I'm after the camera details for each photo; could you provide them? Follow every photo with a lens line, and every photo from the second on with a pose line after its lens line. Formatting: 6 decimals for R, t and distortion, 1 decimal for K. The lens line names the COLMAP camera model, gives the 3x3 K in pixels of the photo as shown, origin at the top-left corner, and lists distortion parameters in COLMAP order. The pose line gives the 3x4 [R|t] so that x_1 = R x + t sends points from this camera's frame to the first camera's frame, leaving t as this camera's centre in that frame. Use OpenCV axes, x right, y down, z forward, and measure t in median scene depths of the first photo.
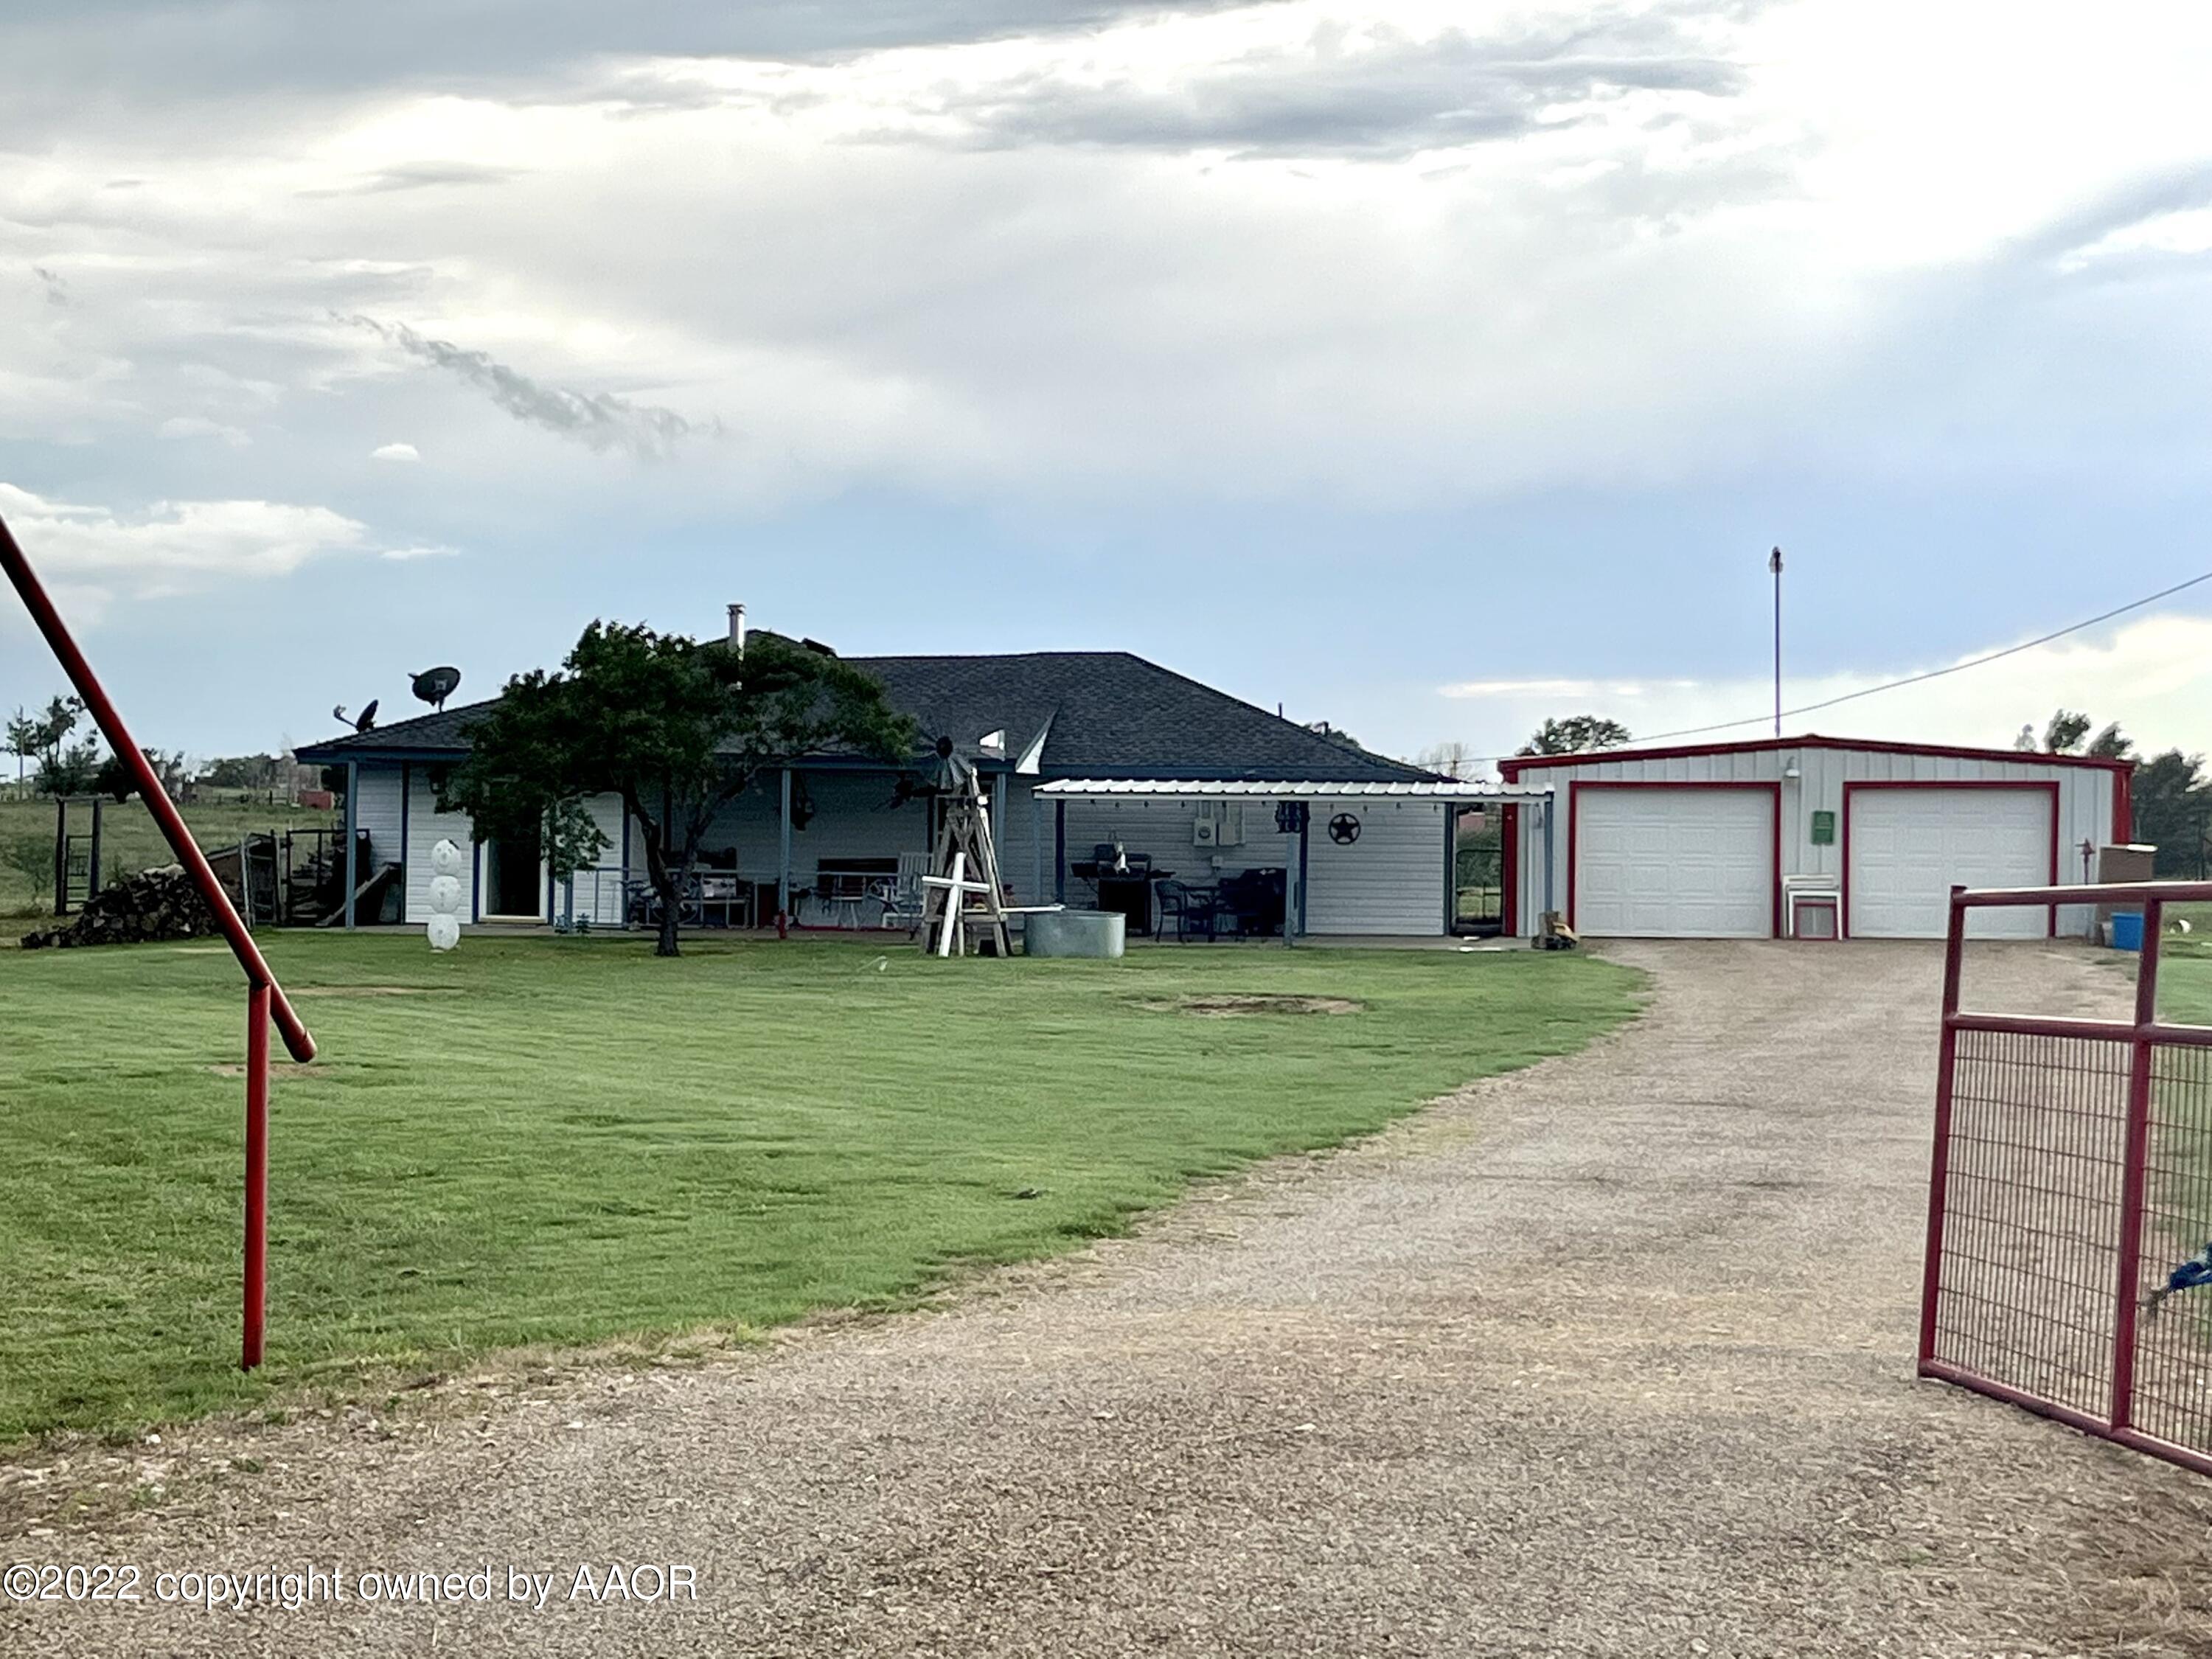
lens RADIAL K [[4179.2, 0, 1101.7], [0, 4179.2, 831.9], [0, 0, 1]] dist [0.260121, 0.000000]
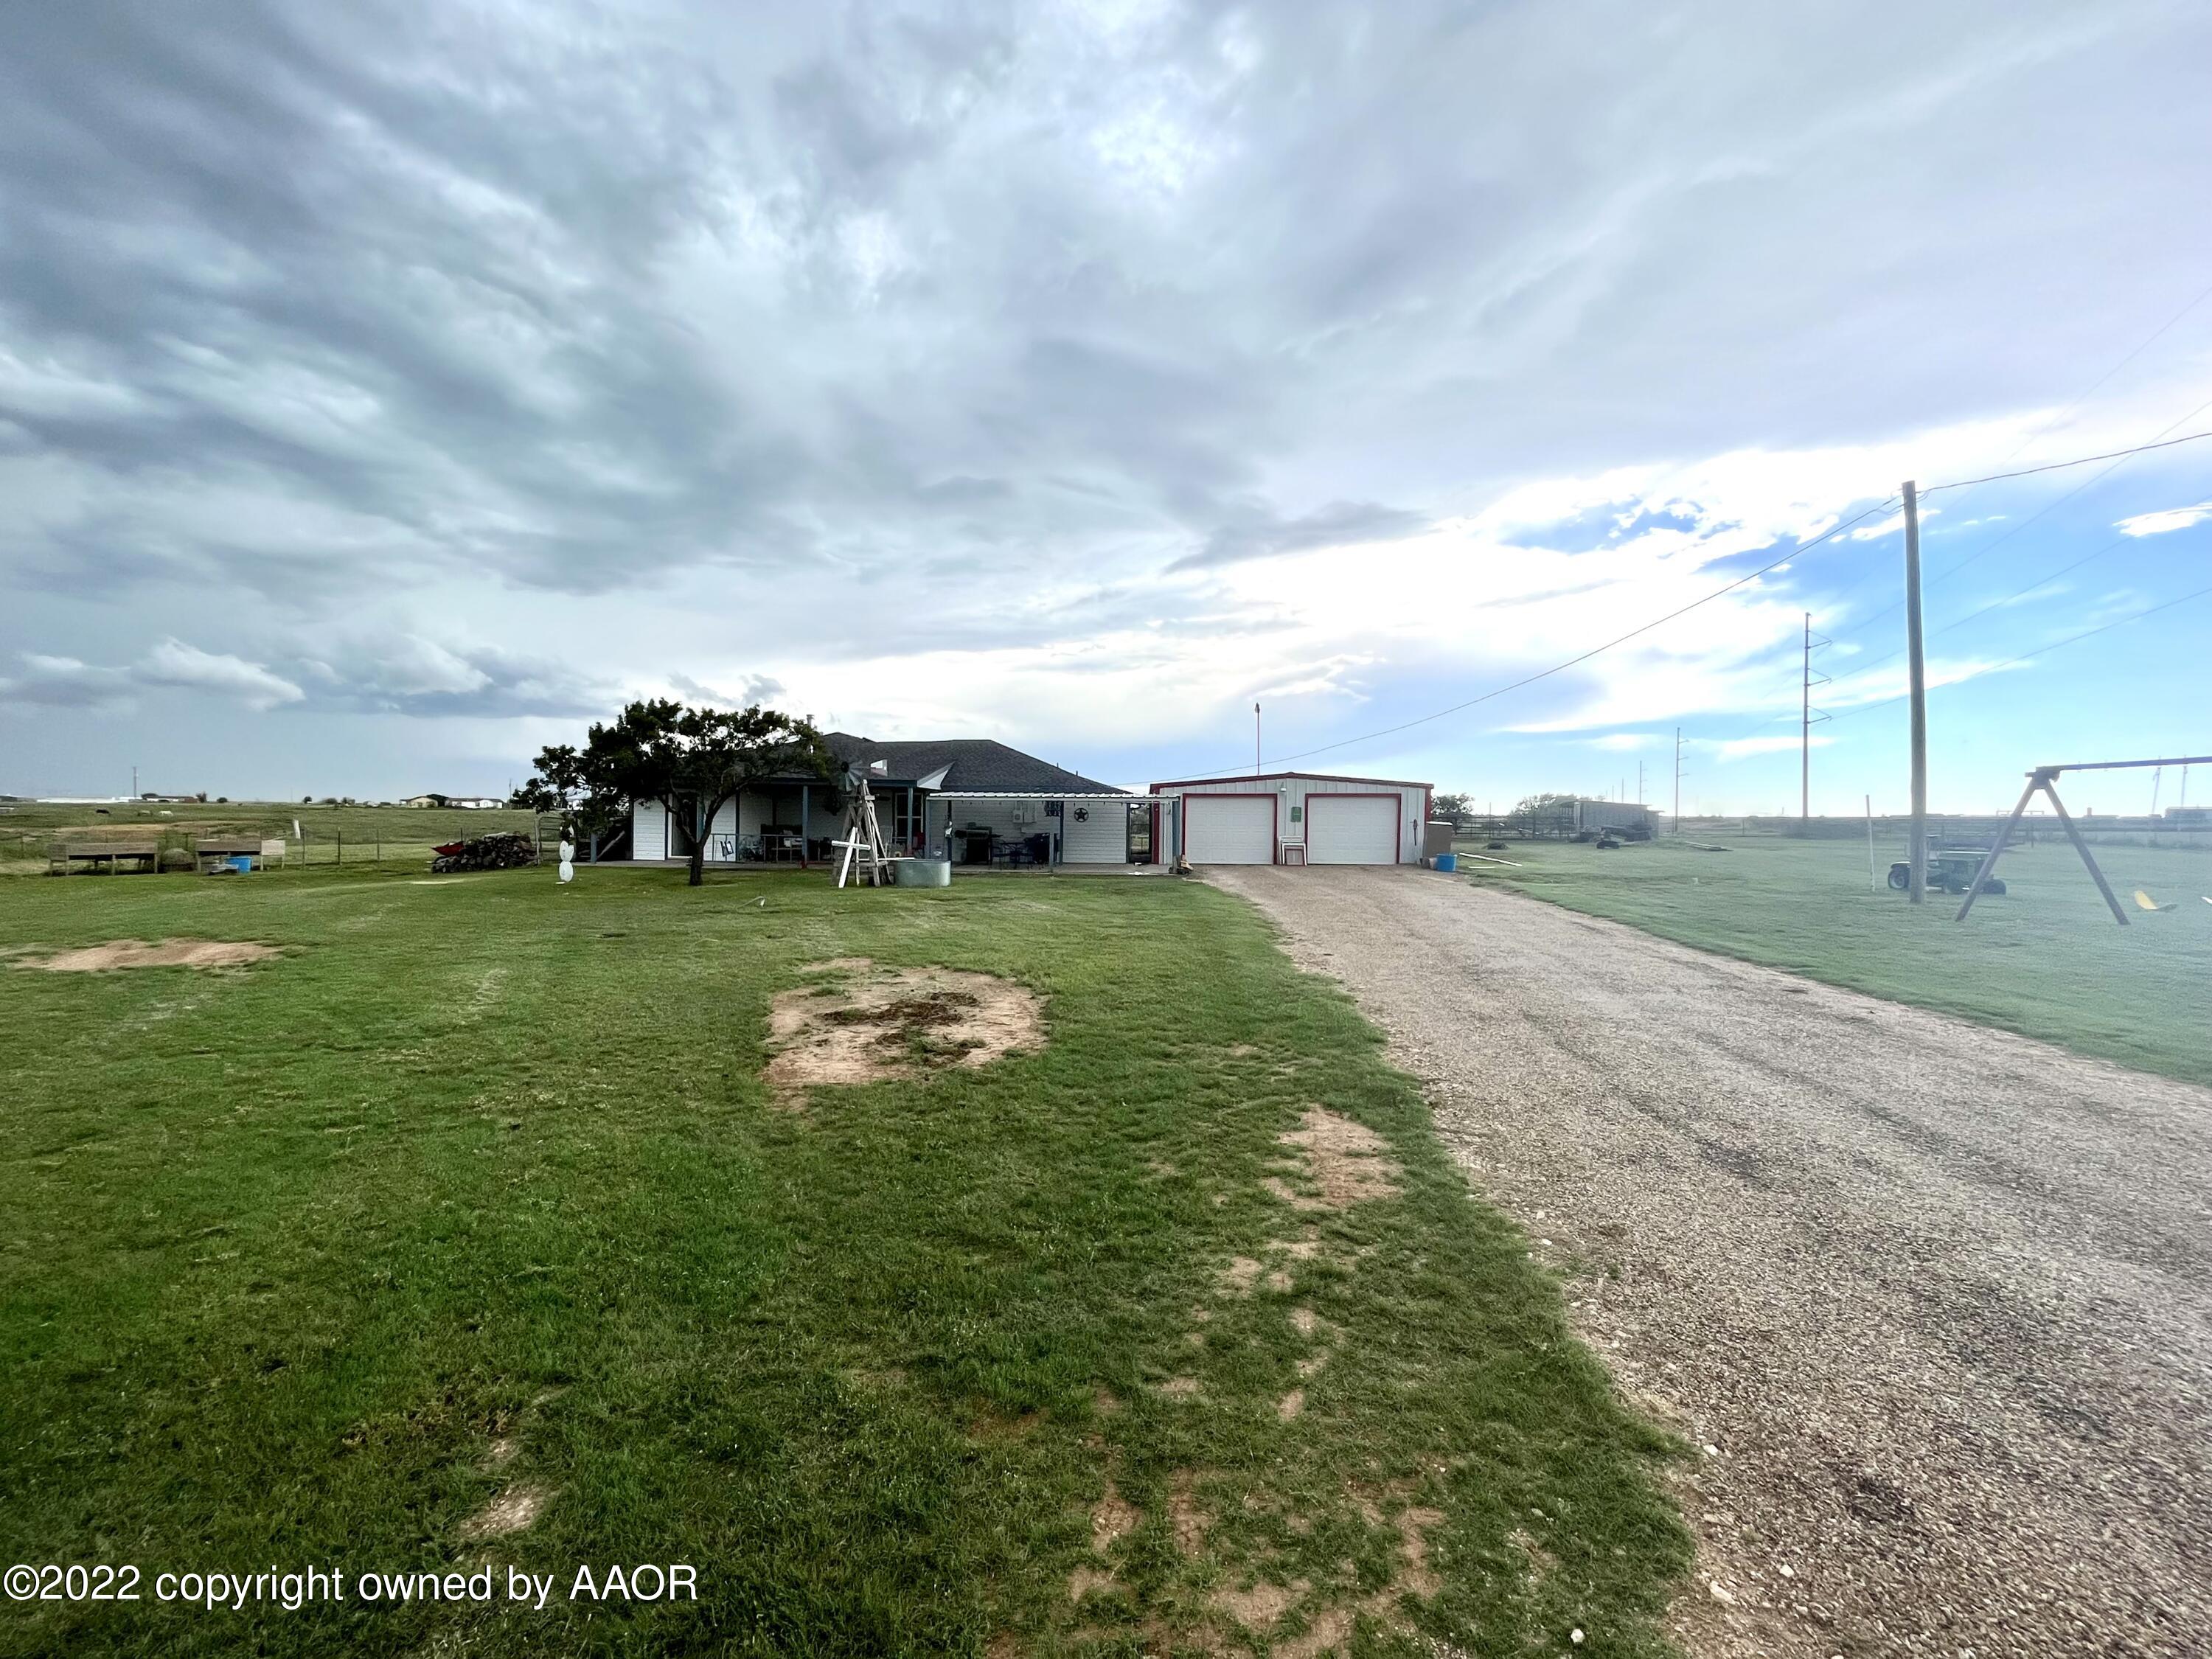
lens RADIAL K [[889.5, 0, 1108.5], [0, 889.5, 823.9], [0, 0, 1]] dist [0.000008, 0.000000]
pose [[0.998060, -0.000665, 0.062261, 0.043955], [0.000192, 0.999971, 0.007599, 0.000465], [-0.062264, -0.007572, 0.998031, 0.540441]]
